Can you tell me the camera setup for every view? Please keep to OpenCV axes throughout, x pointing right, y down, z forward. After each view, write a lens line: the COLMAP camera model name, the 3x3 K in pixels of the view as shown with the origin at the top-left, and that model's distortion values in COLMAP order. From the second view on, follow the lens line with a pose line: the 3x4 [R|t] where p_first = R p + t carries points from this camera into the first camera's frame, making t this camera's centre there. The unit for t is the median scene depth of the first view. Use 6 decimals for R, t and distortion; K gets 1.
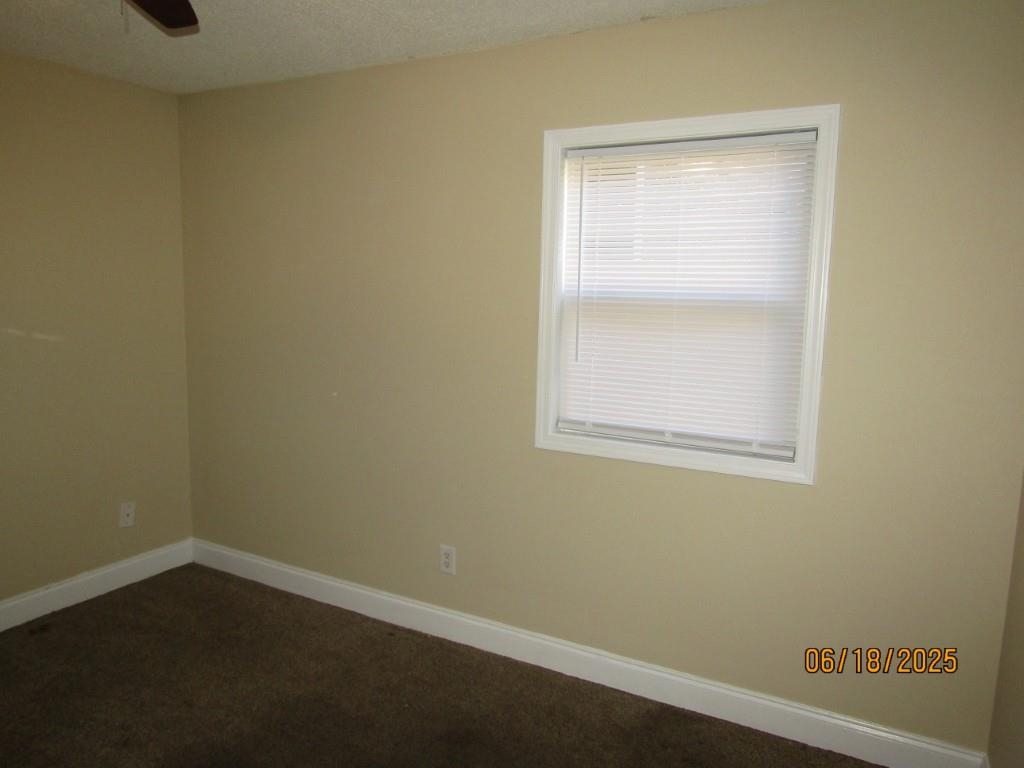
lens RADIAL K [[722.1, 0, 507.6], [0, 722.1, 393.8], [0, 0, 1]] dist [-0.010421, -0.001640]
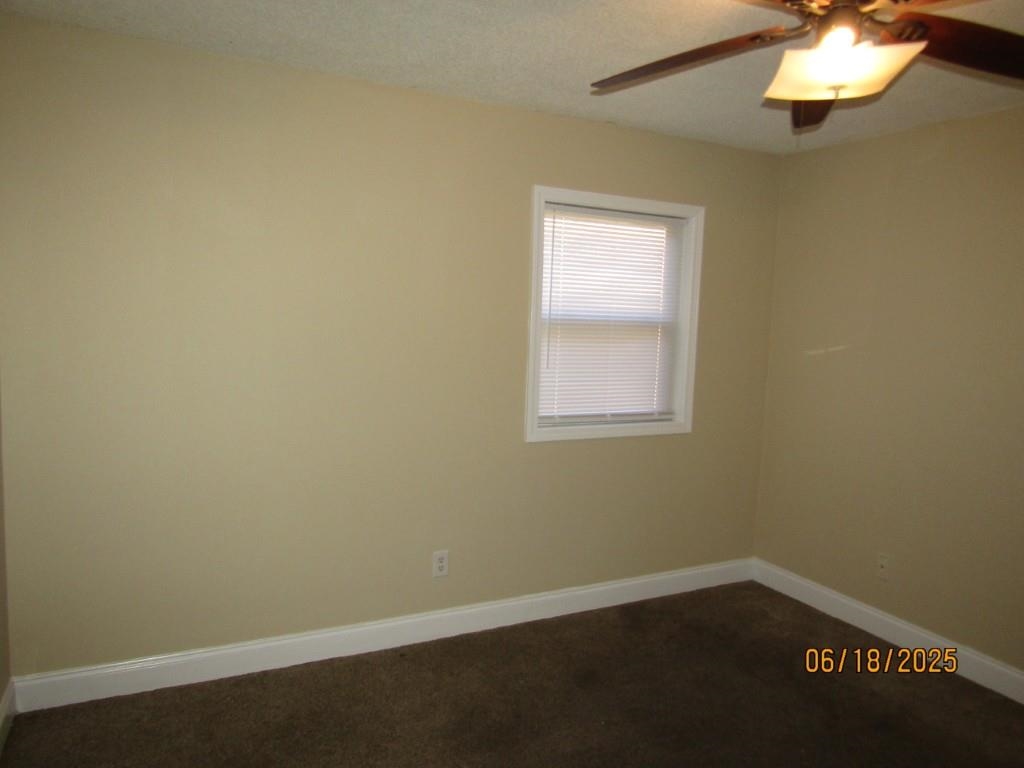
lens RADIAL K [[722.1, 0, 508.7], [0, 722.1, 385.0], [0, 0, 1]] dist [-0.010421, -0.001640]
pose [[0.561548, -0.090245, 0.822508, -1.032177], [0.085989, 0.995017, 0.050466, -0.090952], [-0.822964, 0.042388, 0.566510, 0.356311]]
